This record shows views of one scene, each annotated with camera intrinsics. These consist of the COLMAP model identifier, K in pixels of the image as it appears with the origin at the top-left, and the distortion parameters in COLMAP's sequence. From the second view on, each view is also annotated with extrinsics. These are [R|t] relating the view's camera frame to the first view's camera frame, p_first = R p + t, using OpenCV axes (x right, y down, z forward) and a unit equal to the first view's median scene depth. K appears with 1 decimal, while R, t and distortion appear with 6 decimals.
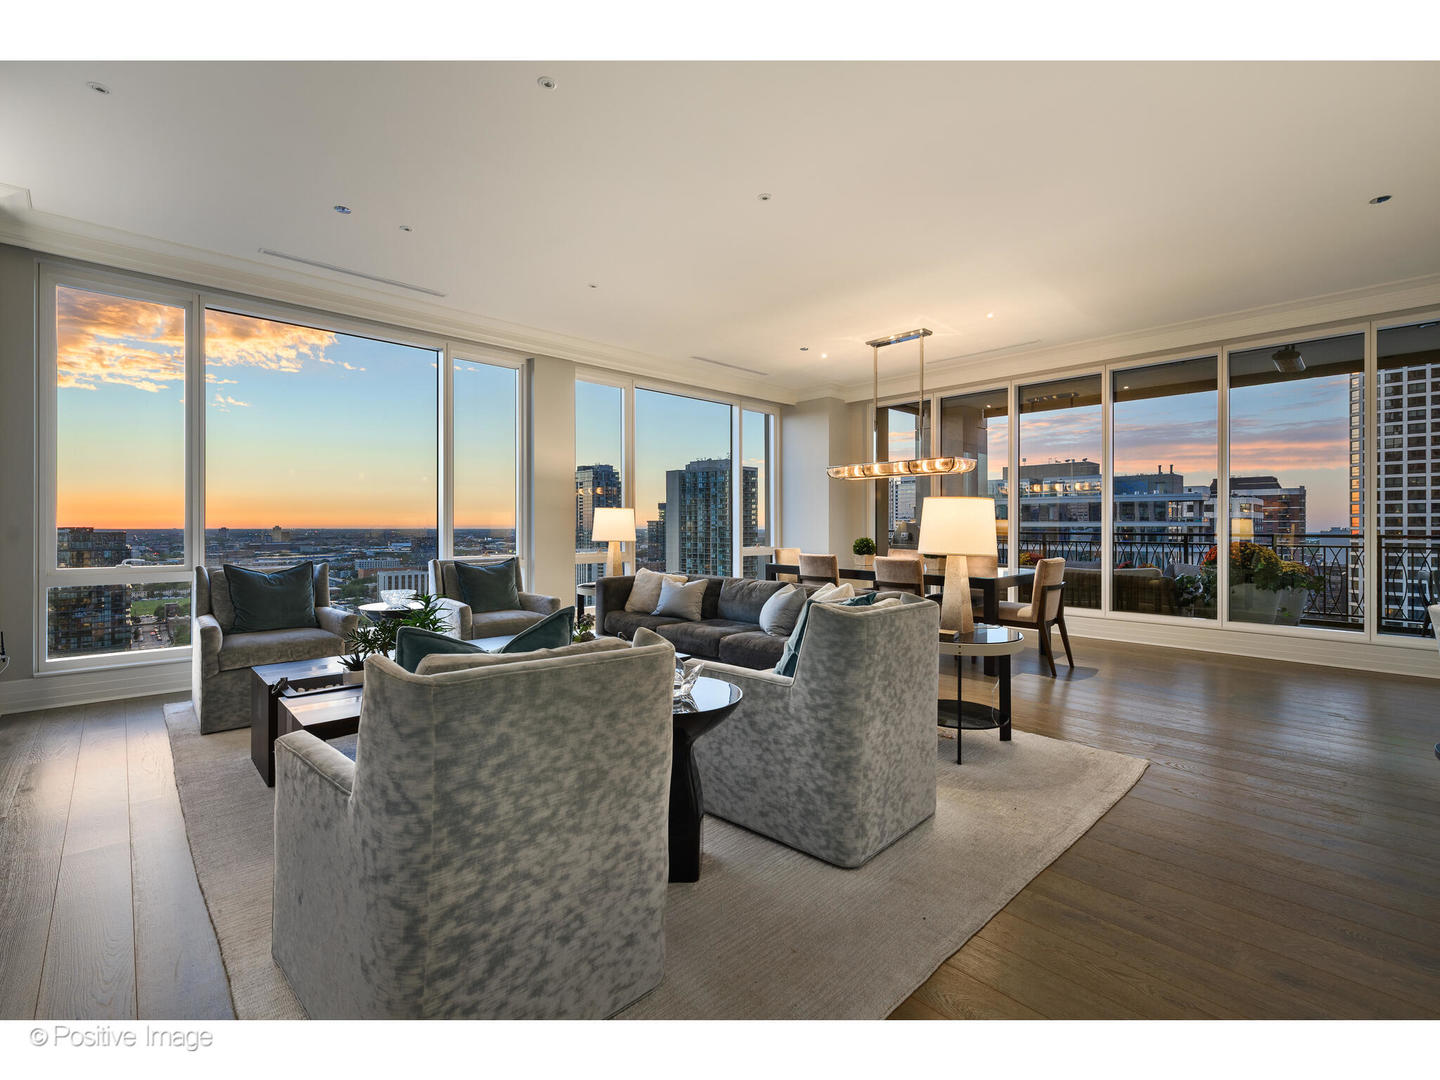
lens RADIAL K [[626.5, 0, 720.0], [0, 626.5, 540.0], [0, 0, 1]] dist [0.001495, 0.000140]
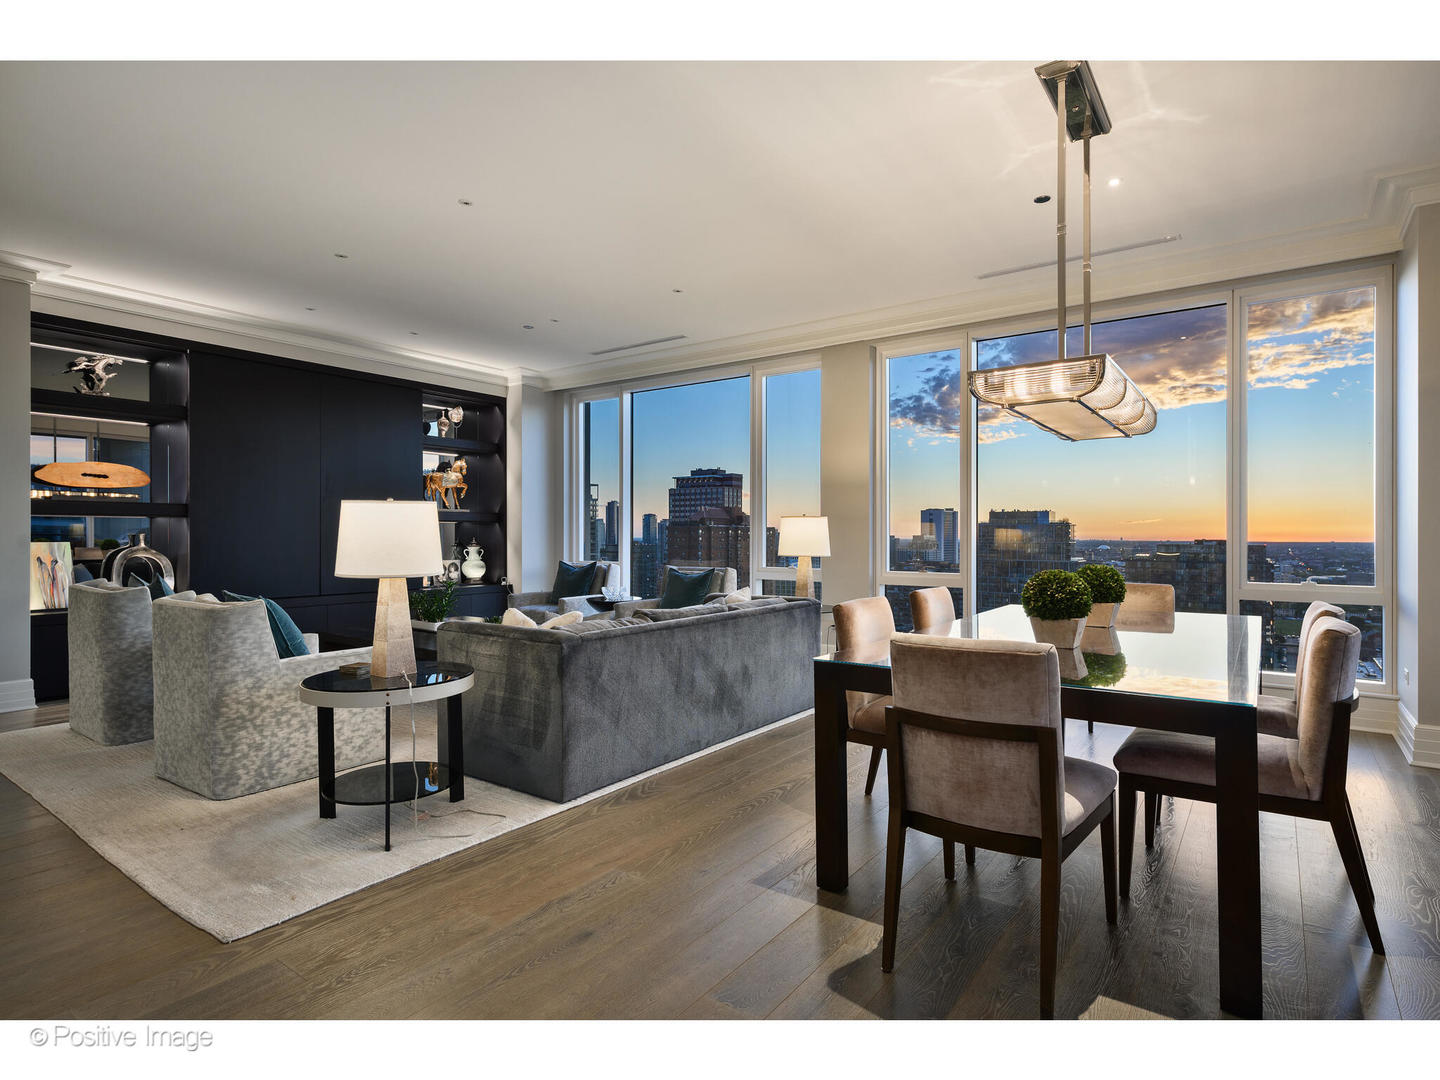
lens RADIAL K [[785.1, 0, 720.0], [0, 785.1, 540.0], [0, 0, 1]] dist [0.000575, 0.000159]
pose [[0.185769, -0.006218, -0.982574, 1.010532], [-0.020061, 0.999748, -0.010120, -0.016882], [0.982389, 0.021591, 0.185597, 0.867723]]
